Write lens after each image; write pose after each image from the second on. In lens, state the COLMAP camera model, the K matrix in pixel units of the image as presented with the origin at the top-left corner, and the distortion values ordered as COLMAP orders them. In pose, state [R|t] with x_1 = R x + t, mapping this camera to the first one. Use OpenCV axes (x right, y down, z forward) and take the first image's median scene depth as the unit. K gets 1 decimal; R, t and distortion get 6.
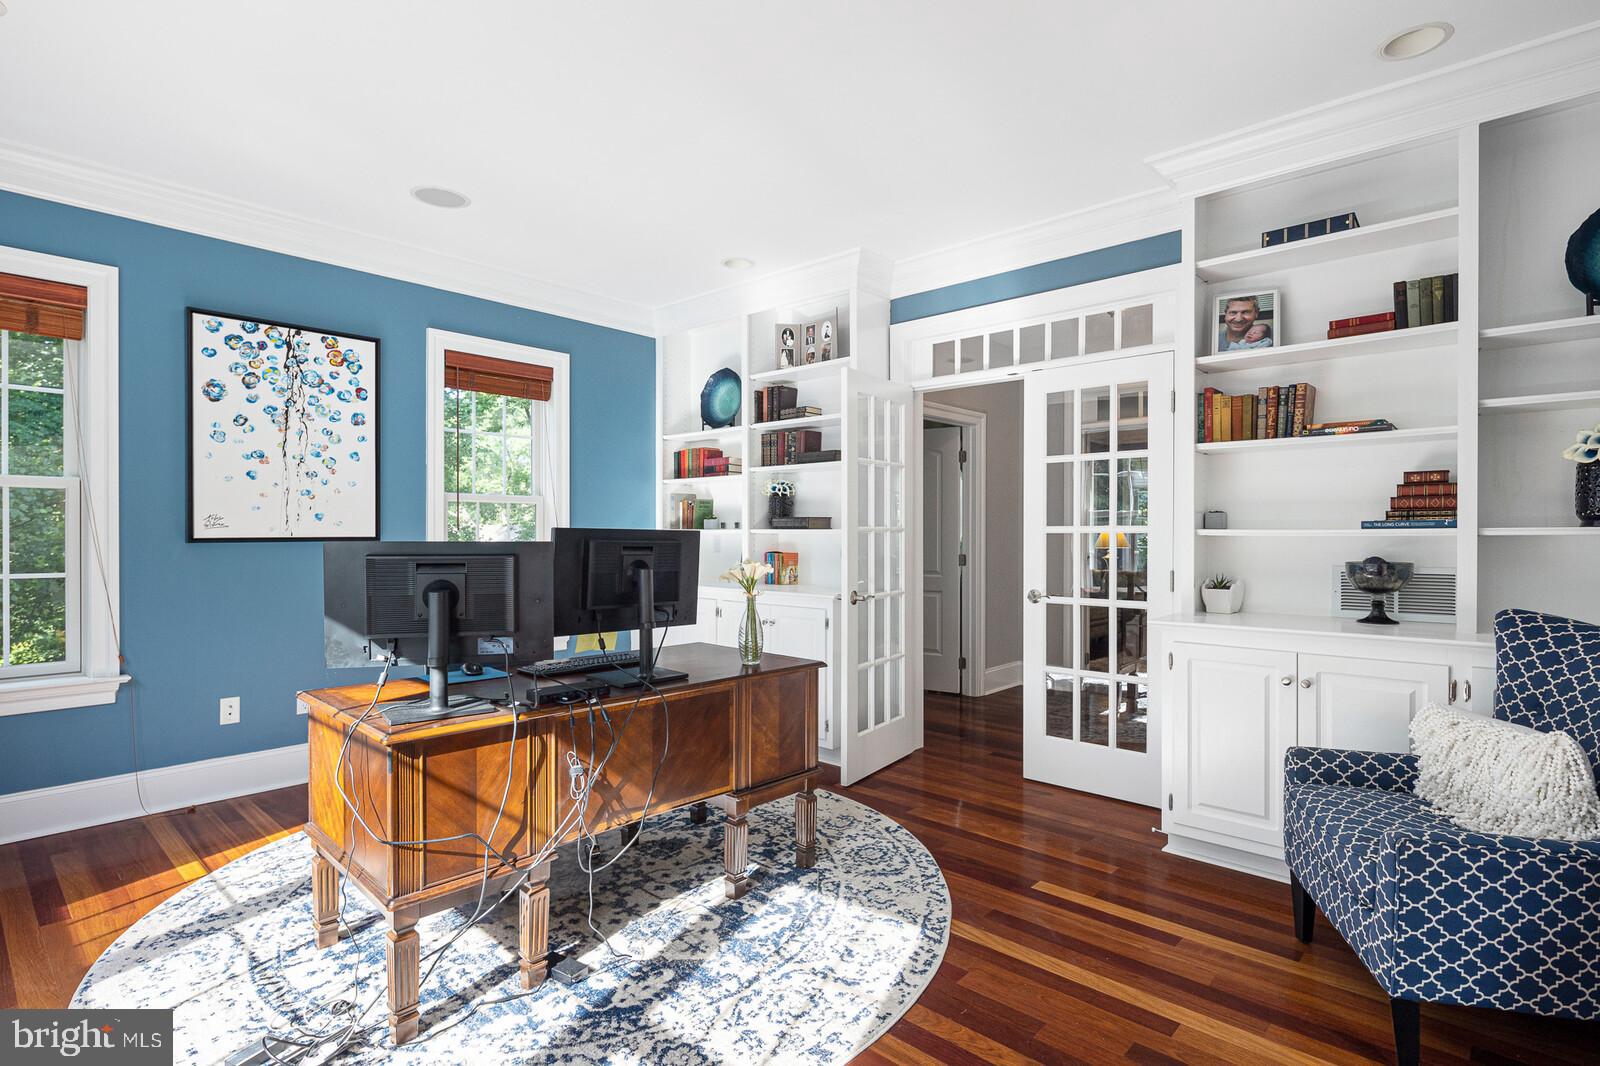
lens RADIAL K [[772.3, 0, 797.2], [0, 772.3, 537.3], [0, 0, 1]] dist [0.000402, -0.002735]
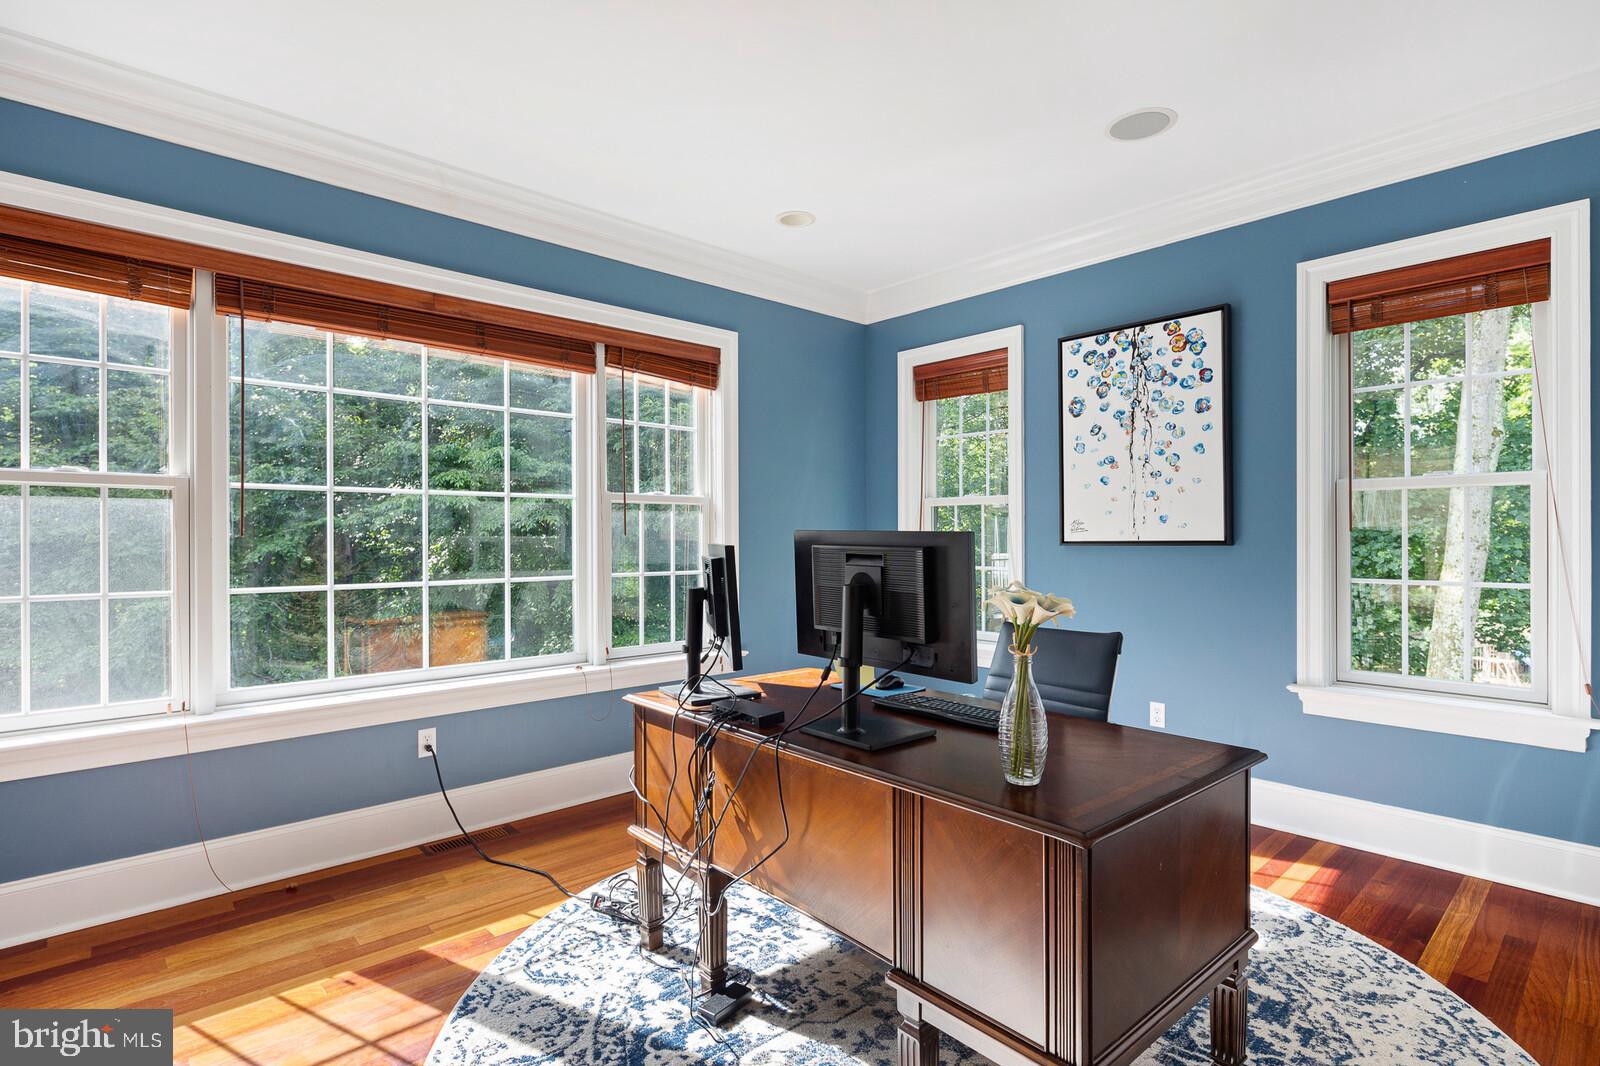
lens RADIAL K [[772.3, 0, 796.1], [0, 772.3, 534.9], [0, 0, 1]] dist [0.000402, -0.002735]
pose [[-0.058907, -0.004973, -0.998251, 0.347858], [-0.002914, 0.999984, -0.004810, -0.001658], [0.998259, 0.002625, -0.058920, 0.636189]]
